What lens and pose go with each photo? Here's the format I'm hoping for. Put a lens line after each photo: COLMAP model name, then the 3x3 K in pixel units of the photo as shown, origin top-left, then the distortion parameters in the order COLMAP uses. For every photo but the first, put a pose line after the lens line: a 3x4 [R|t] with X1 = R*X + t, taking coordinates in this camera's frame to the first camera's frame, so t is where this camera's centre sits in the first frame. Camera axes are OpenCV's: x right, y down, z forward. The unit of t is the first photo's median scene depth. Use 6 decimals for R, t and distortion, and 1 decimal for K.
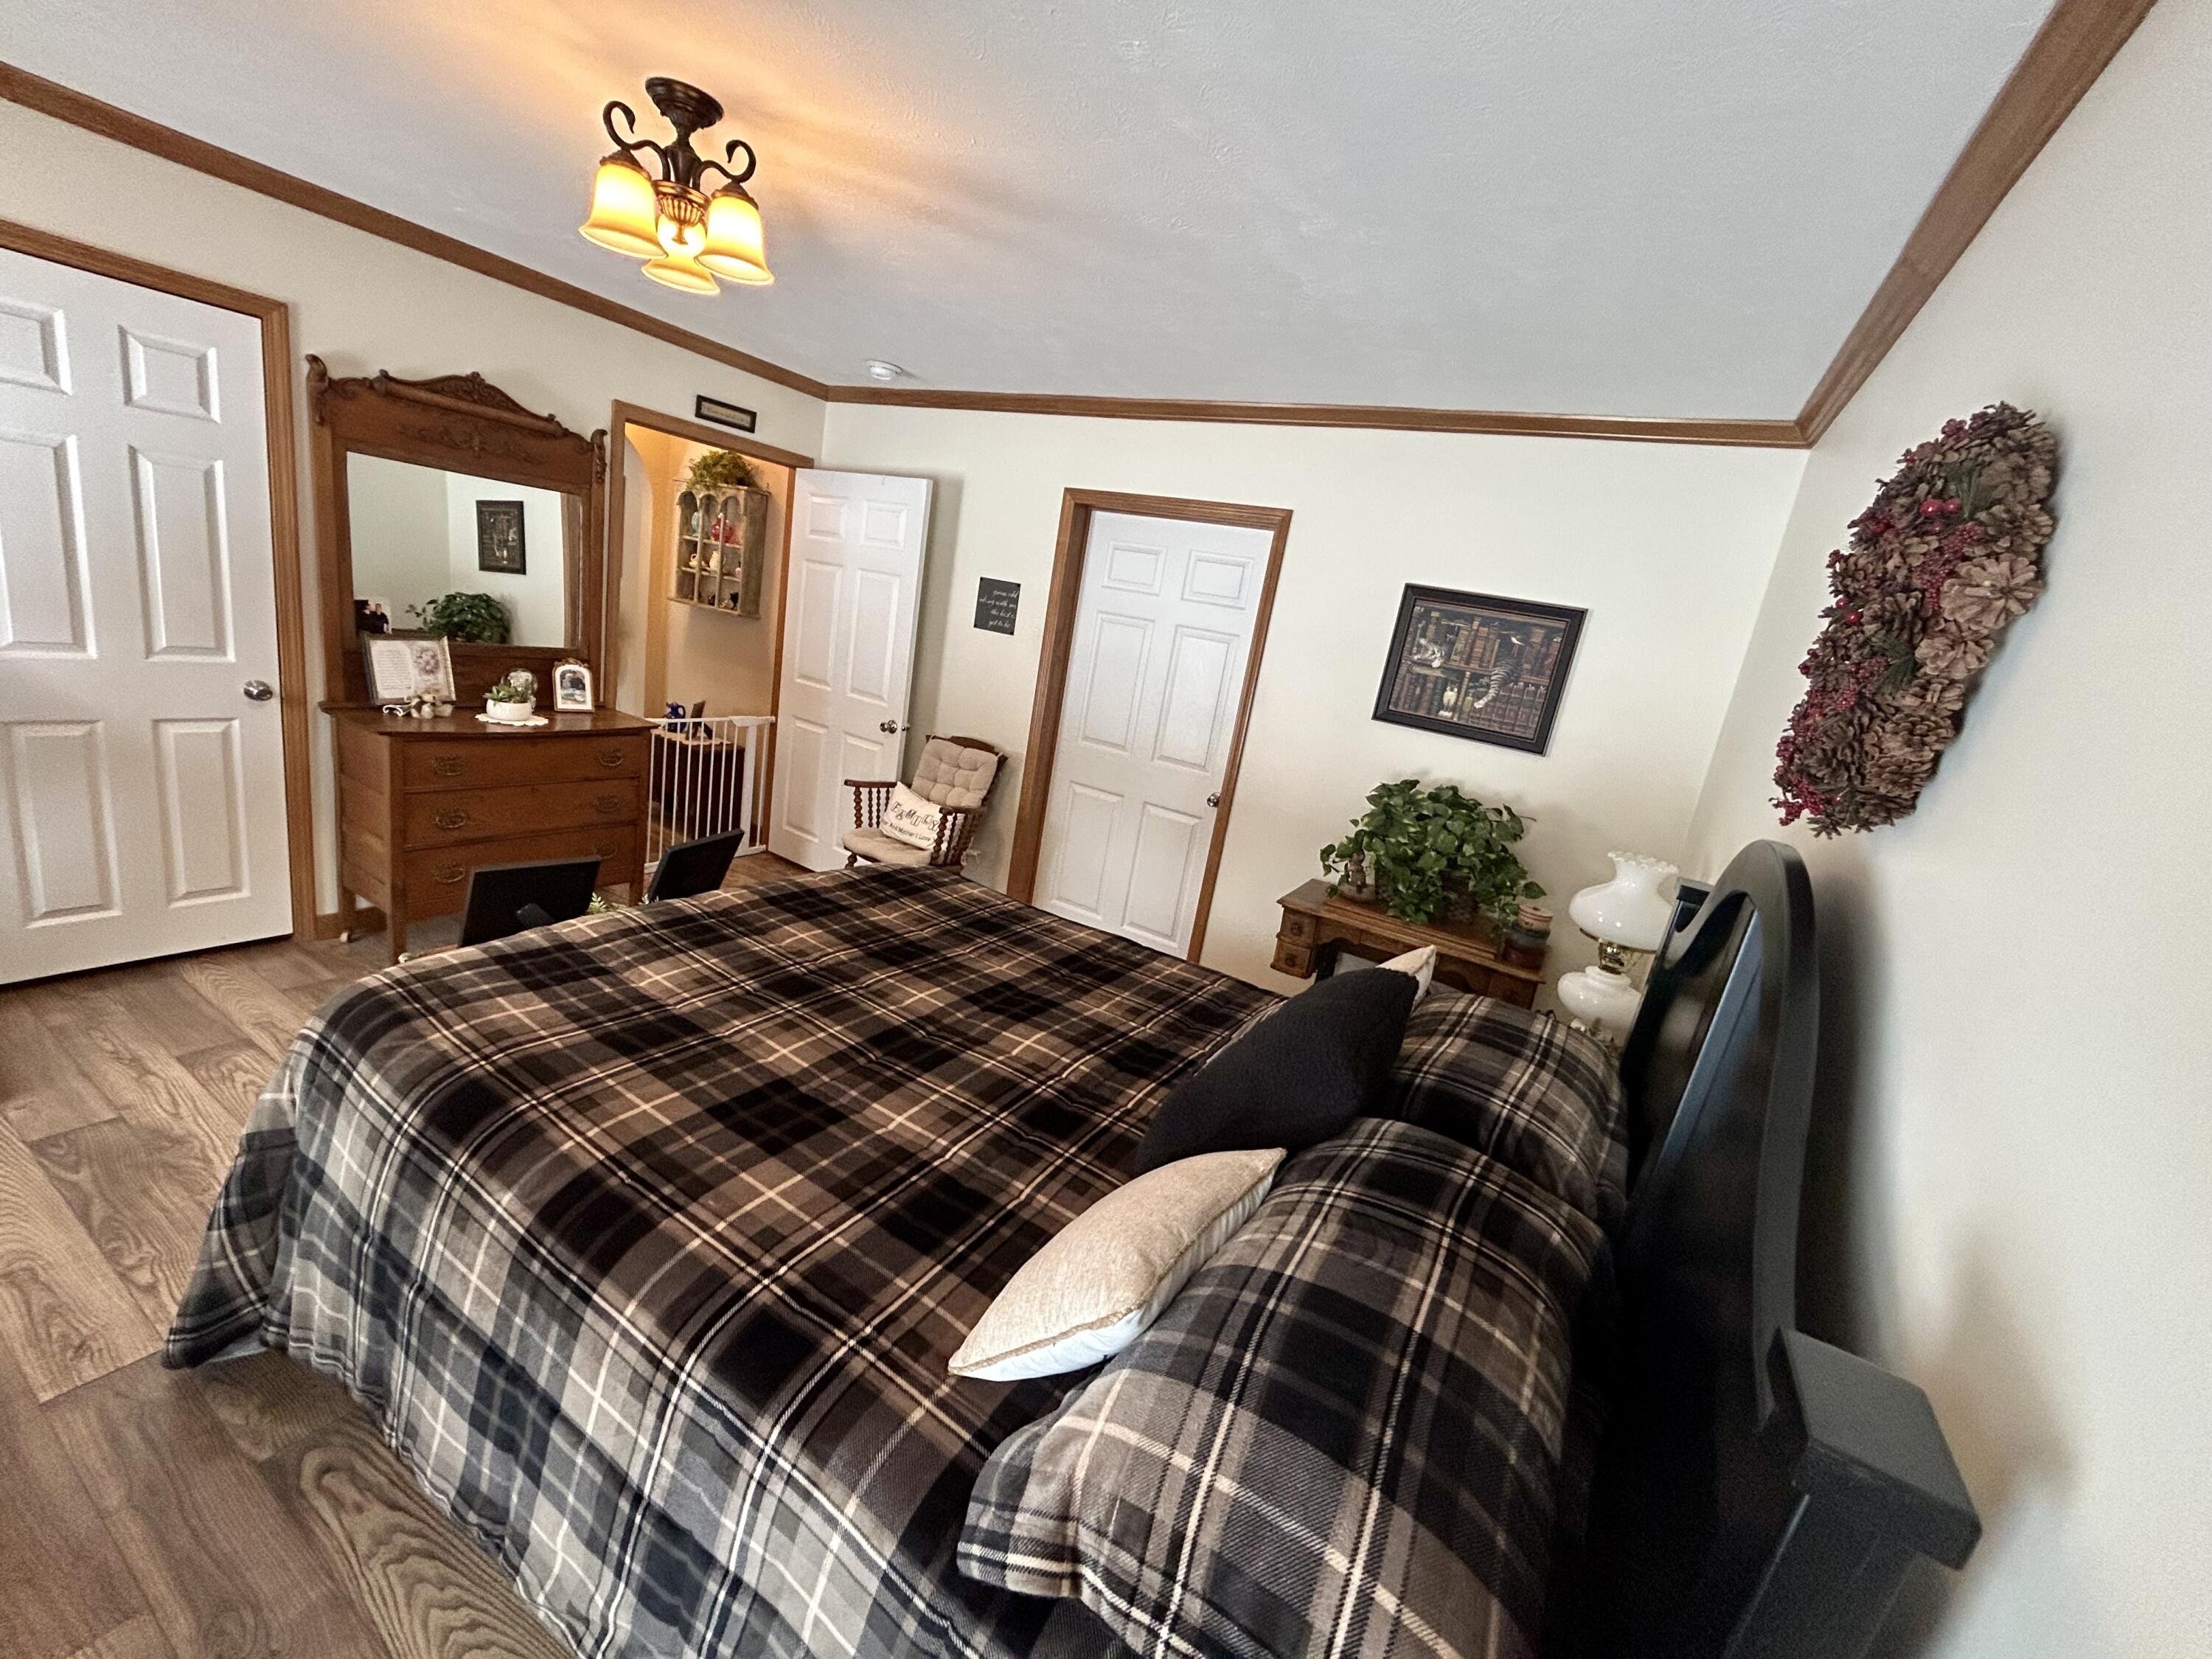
lens RADIAL K [[894.1, 0, 1106.0], [0, 894.1, 829.5], [0, 0, 1]] dist [0.000724, 0.000926]
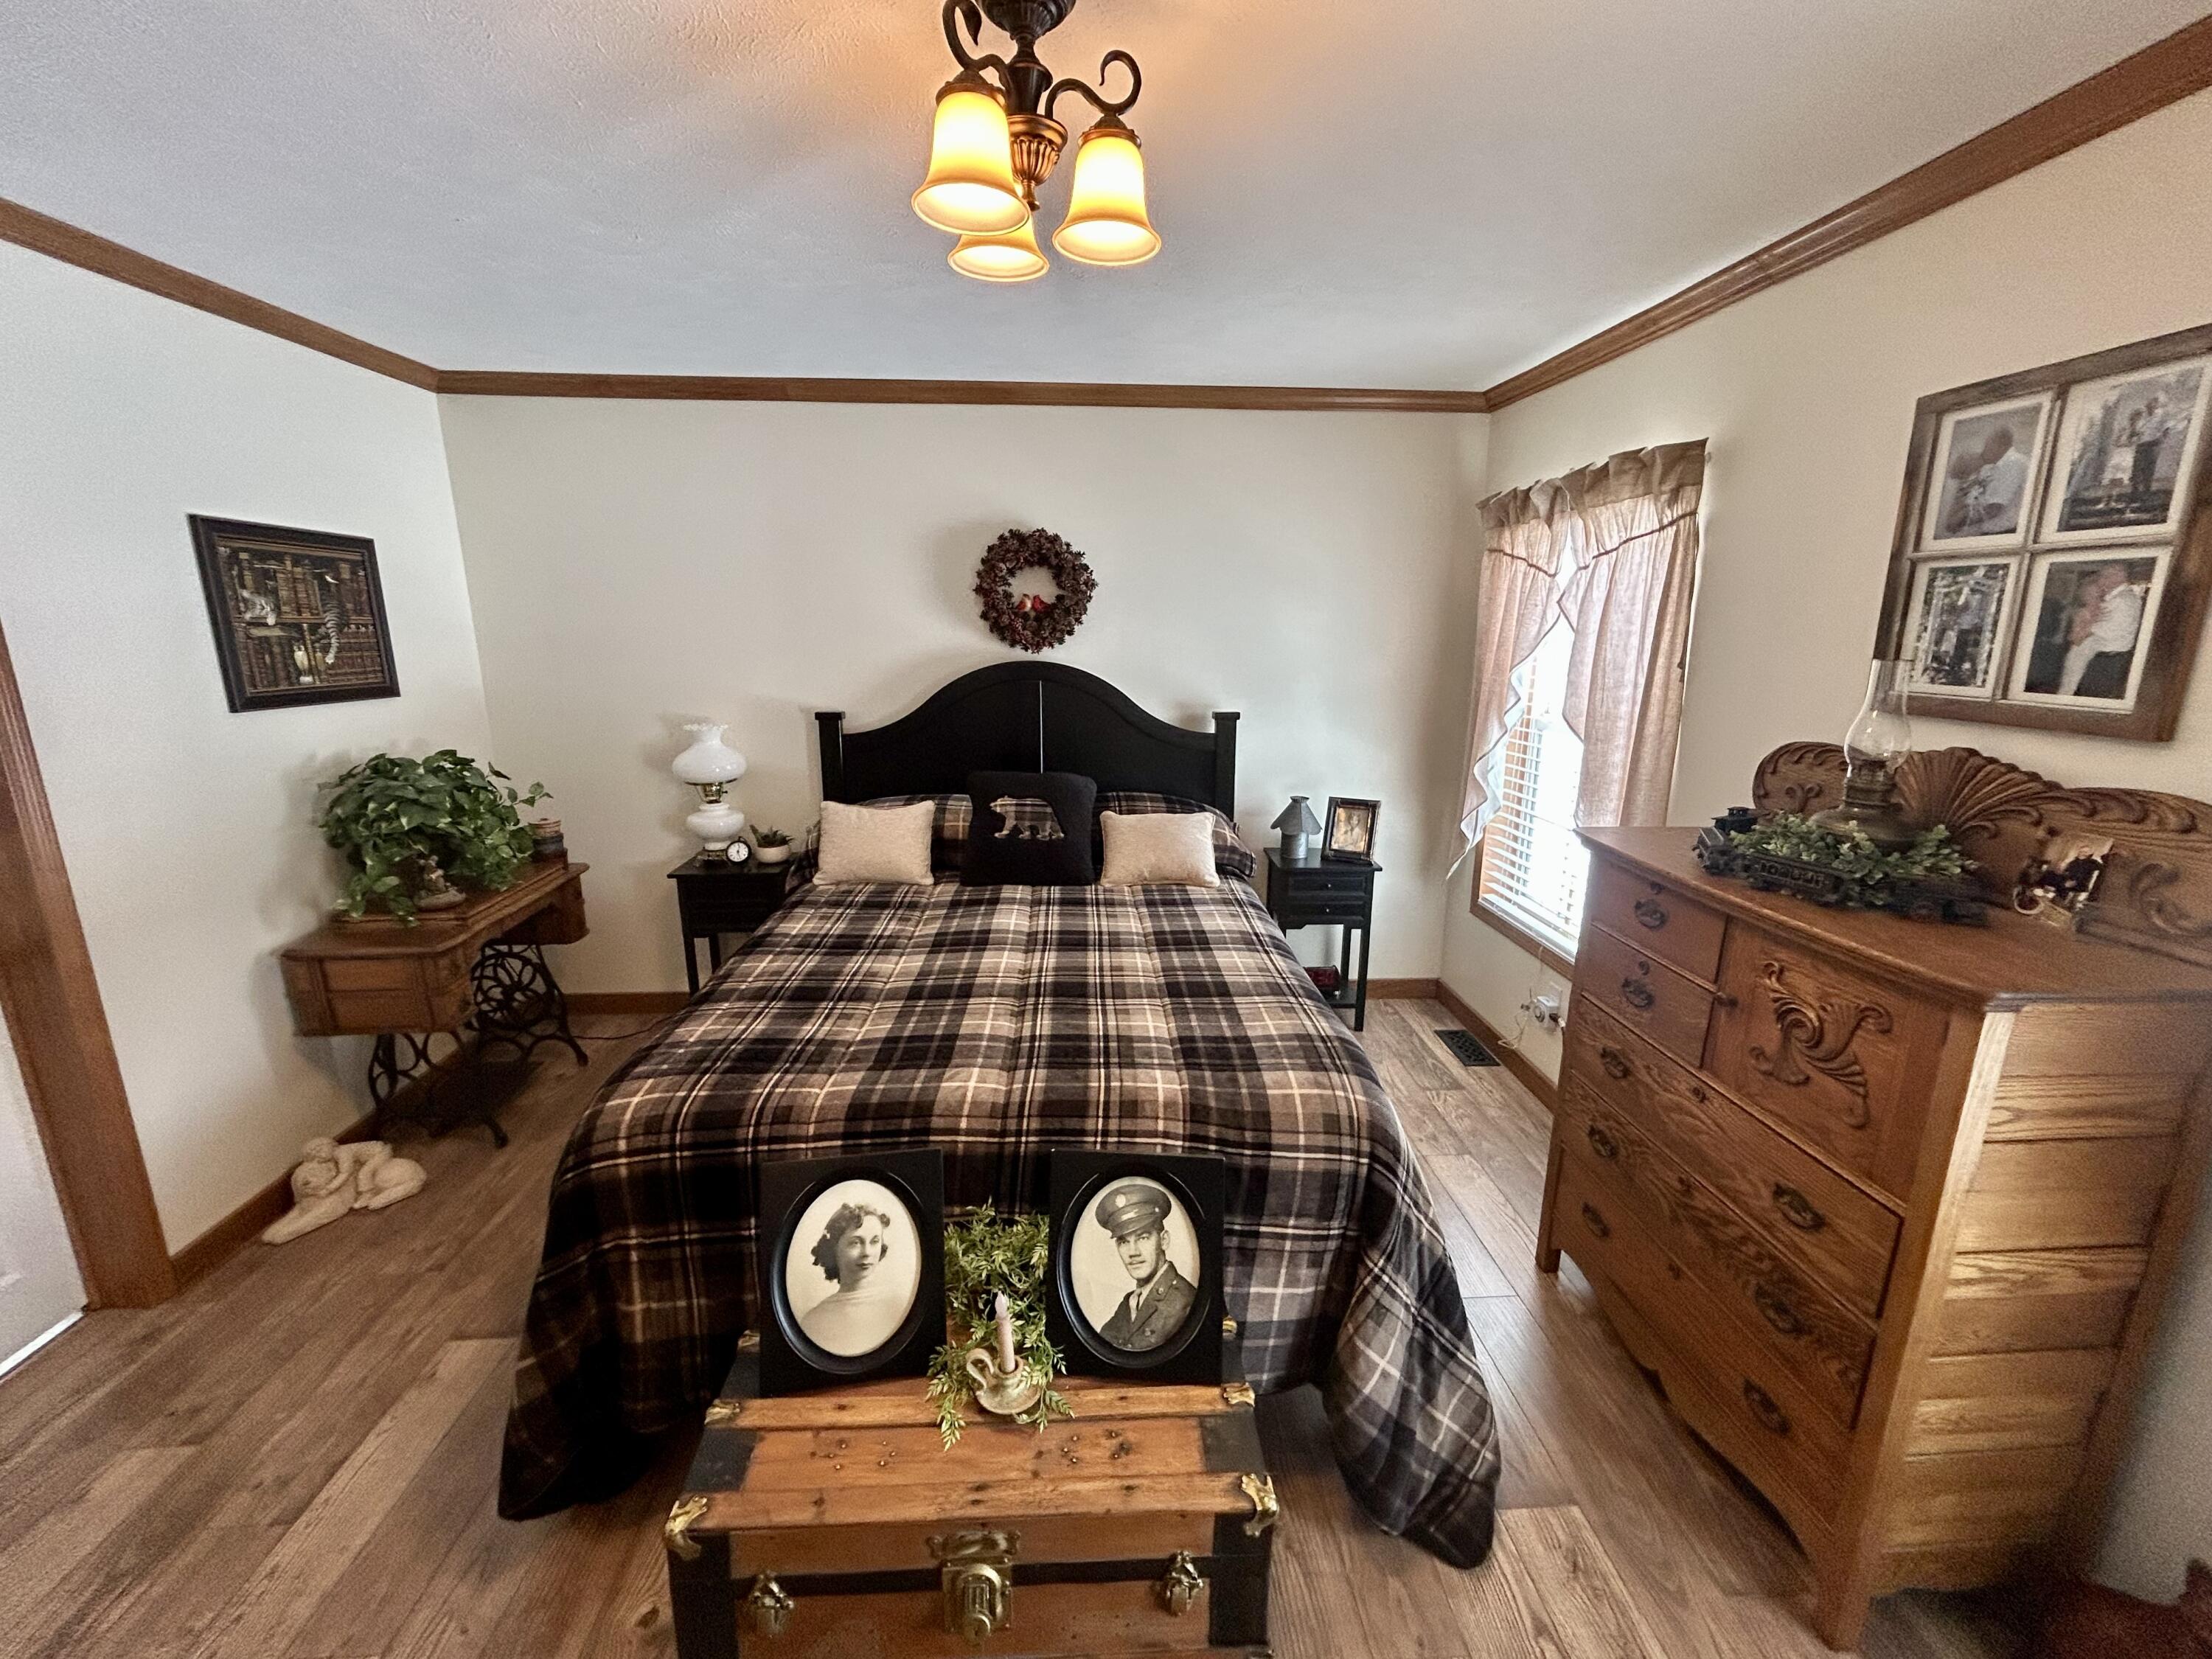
lens RADIAL K [[894.1, 0, 1106.0], [0, 894.1, 829.5], [0, 0, 1]] dist [0.000724, 0.000926]
pose [[-0.545385, -0.347230, 0.762881, -0.691018], [0.112012, 0.871800, 0.476883, -0.321927], [-0.830667, 0.345537, -0.436573, 0.814990]]
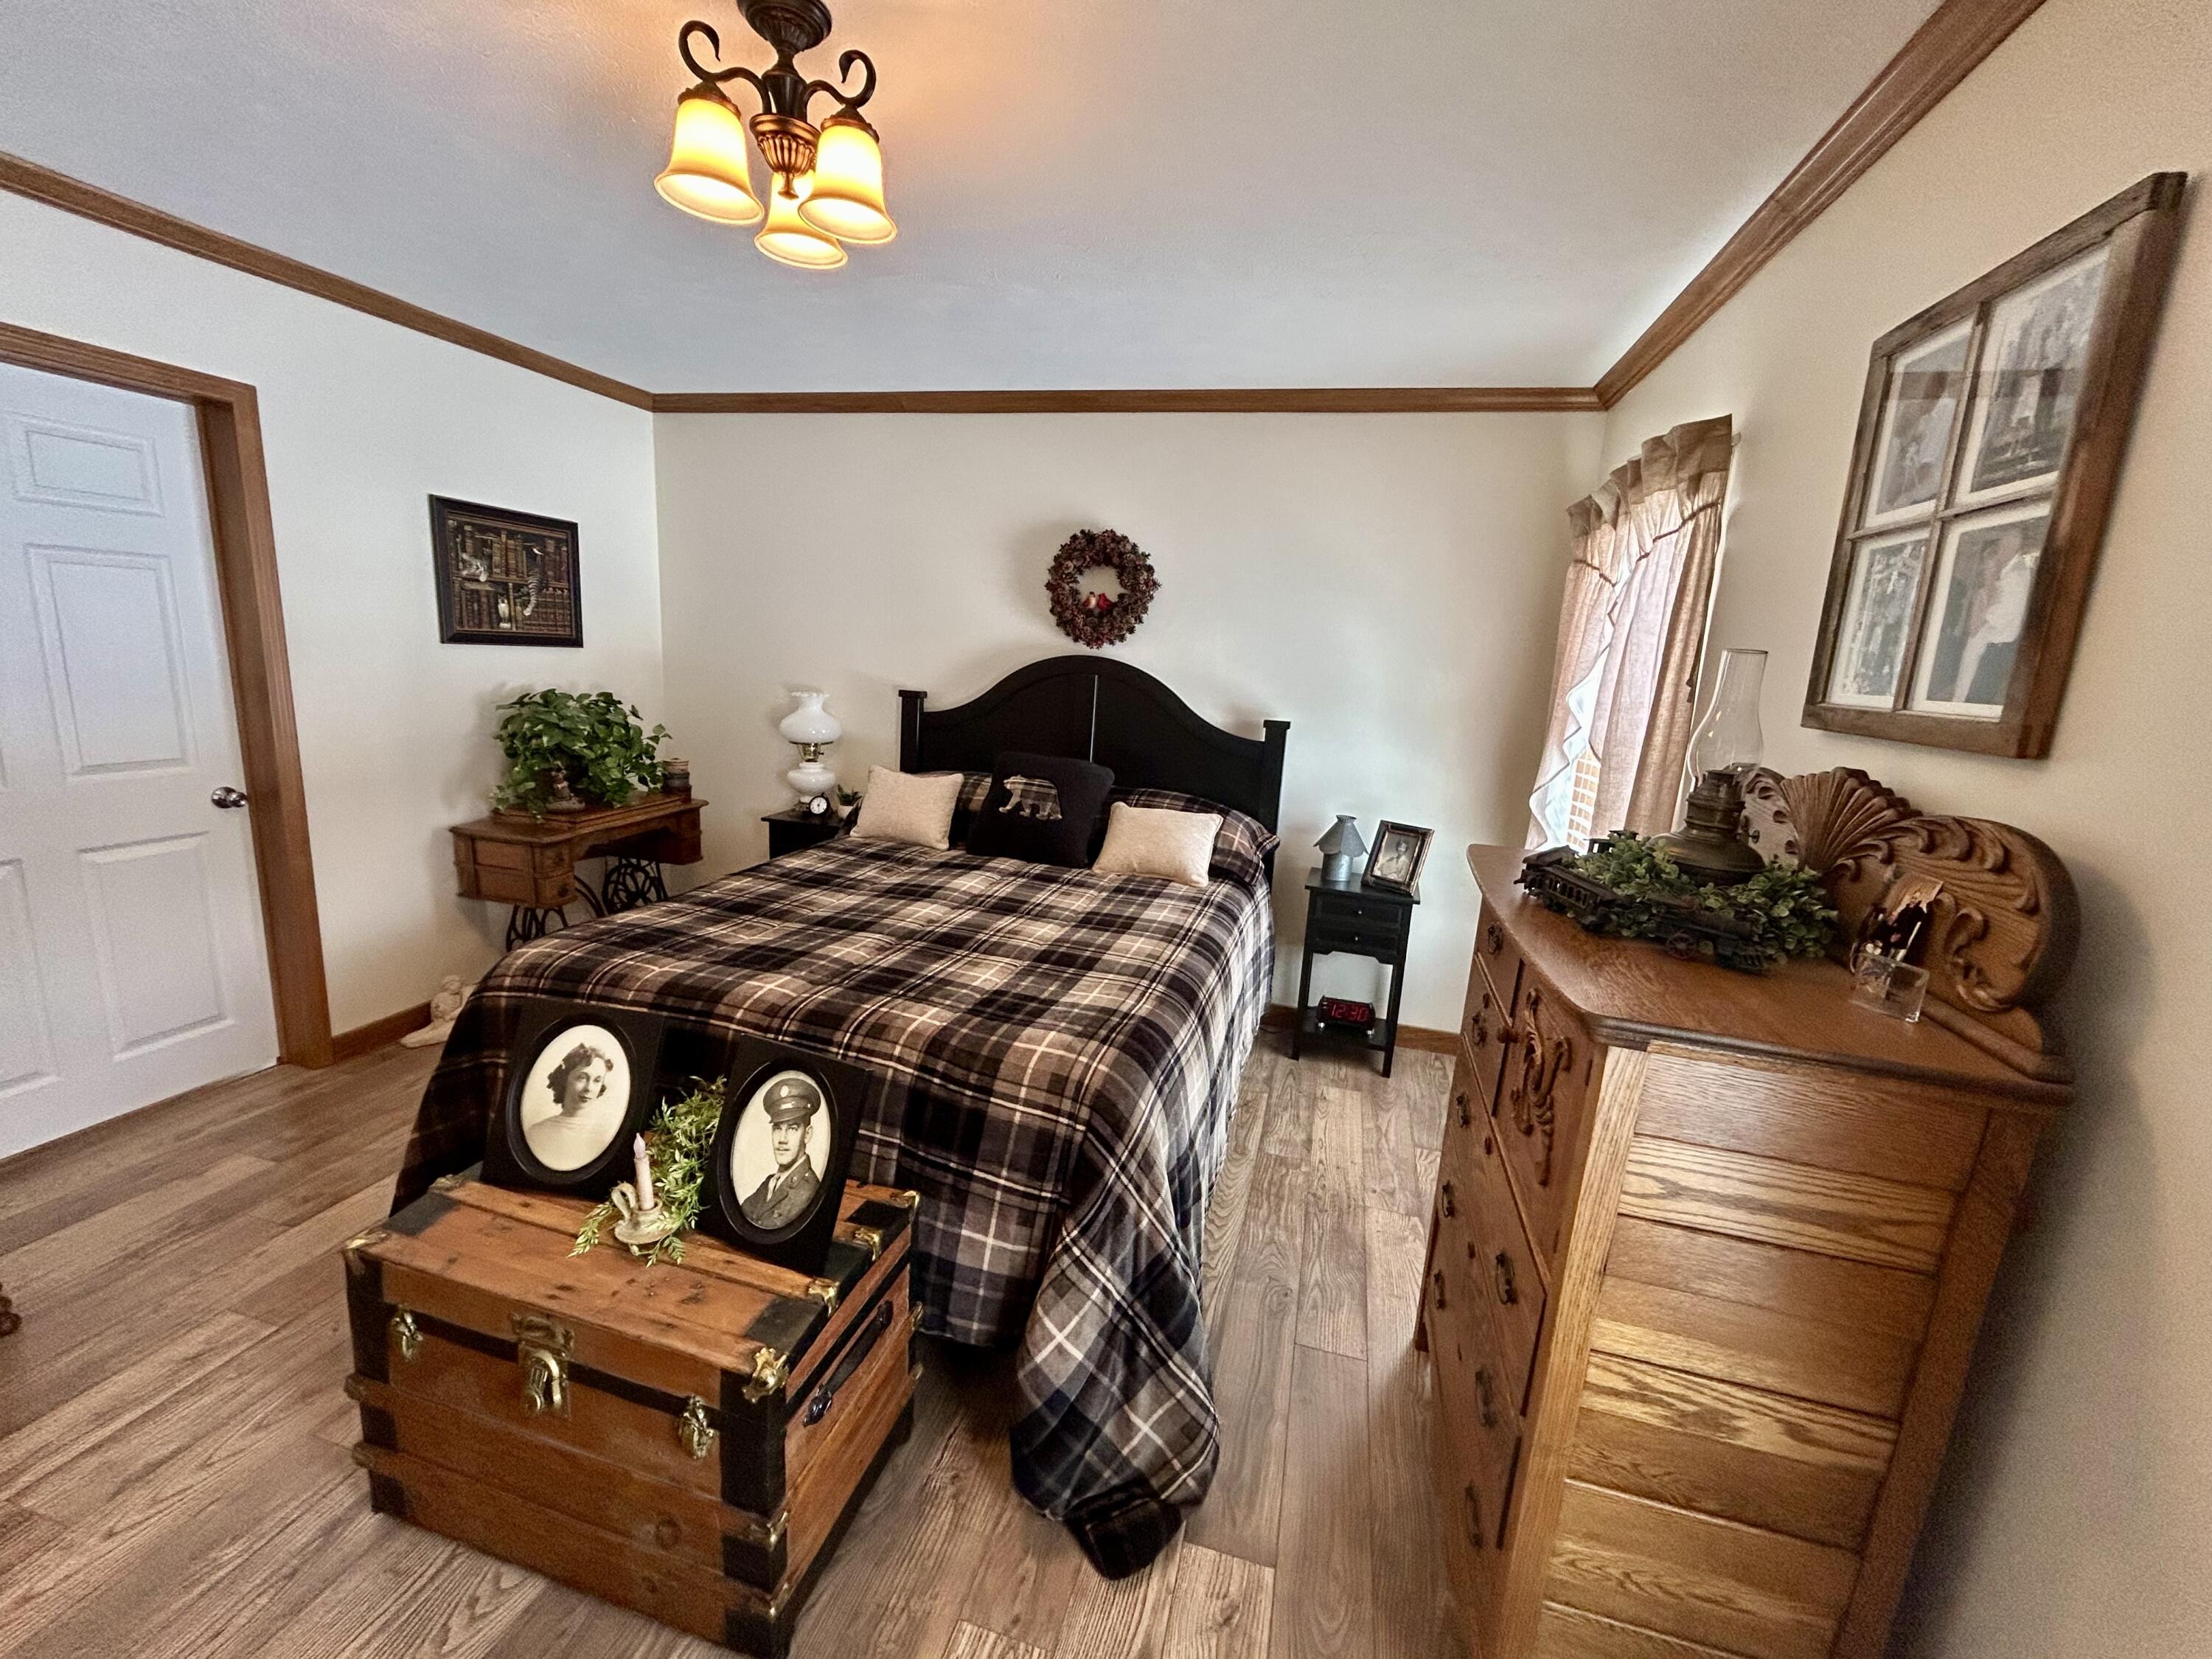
lens RADIAL K [[894.5, 0, 1101.9], [0, 894.5, 826.8], [0, 0, 1]] dist [-0.001289, 0.003231]
pose [[-0.246814, -0.363484, 0.898311, -0.838524], [0.134183, 0.905241, 0.403155, -0.249490], [-0.959728, 0.220042, -0.174653, 0.573812]]
